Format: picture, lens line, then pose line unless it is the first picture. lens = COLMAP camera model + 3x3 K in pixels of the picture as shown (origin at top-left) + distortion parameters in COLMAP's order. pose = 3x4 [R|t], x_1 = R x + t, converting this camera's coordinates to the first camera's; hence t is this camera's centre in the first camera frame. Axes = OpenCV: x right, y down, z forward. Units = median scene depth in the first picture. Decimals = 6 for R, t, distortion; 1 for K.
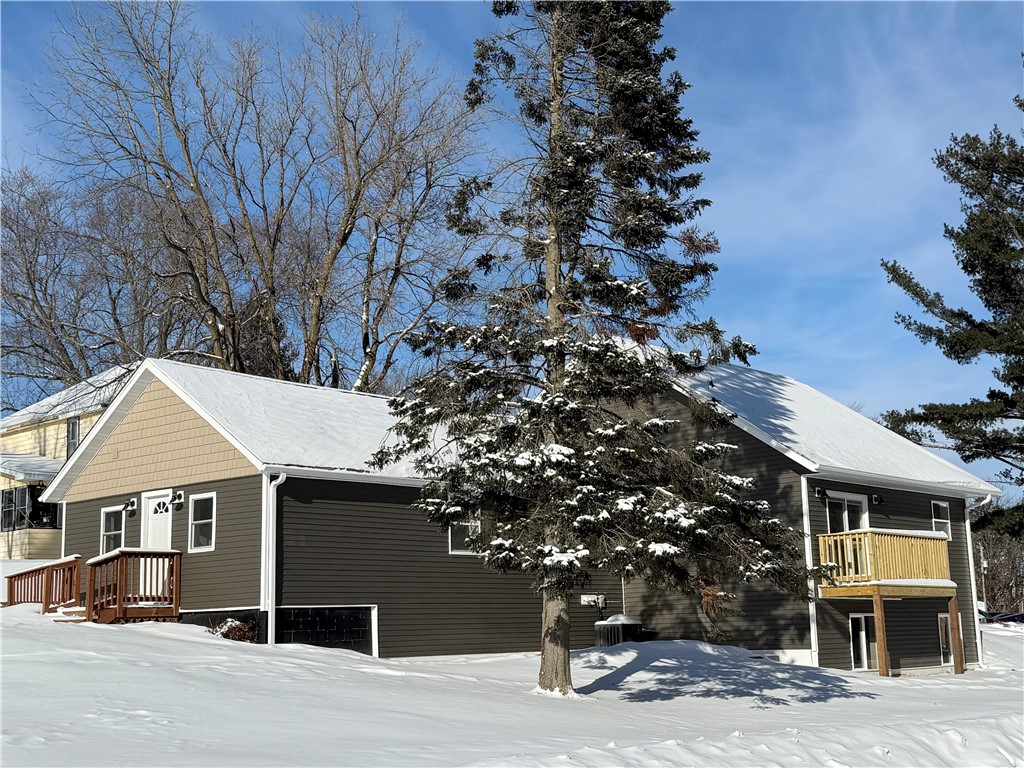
lens RADIAL K [[1373.2, 0, 512.0], [0, 1373.2, 384.0], [0, 0, 1]] dist [0.102216, -0.015379]
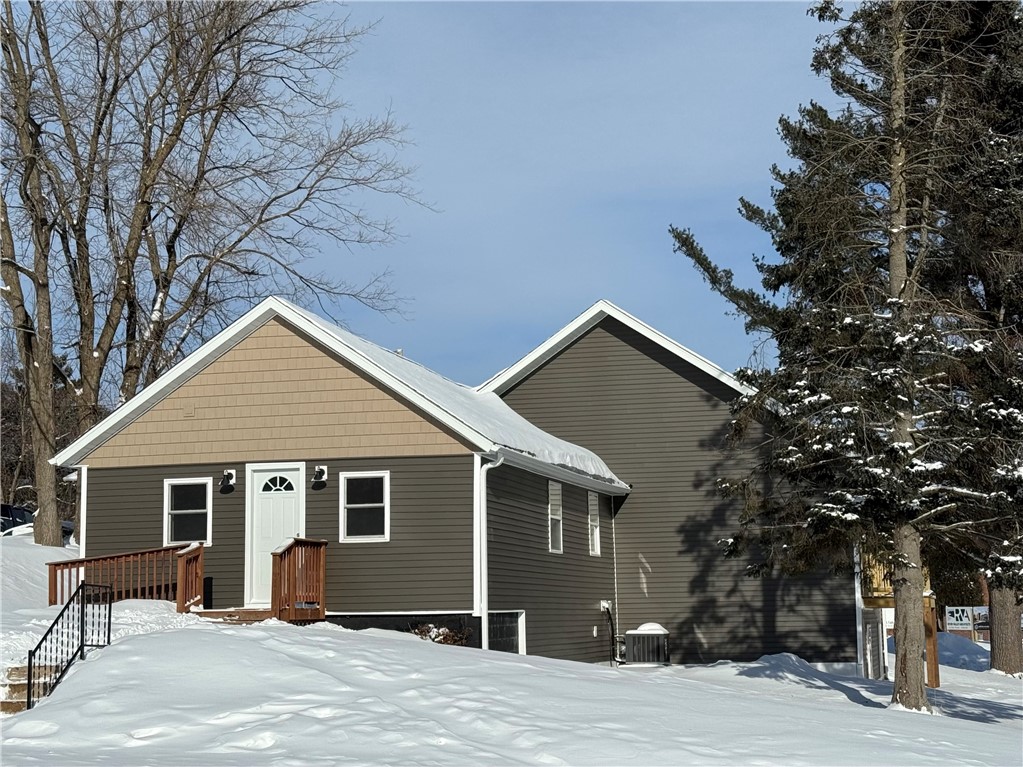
lens RADIAL K [[1787.5, 0, 511.5], [0, 1787.5, 383.5], [0, 0, 1]] dist [0.164721, -0.161393]
pose [[0.892173, 0.072702, 0.445805, -0.553578], [-0.089896, 0.995797, 0.017509, 0.001160], [-0.442658, -0.055697, 0.894959, 0.015193]]
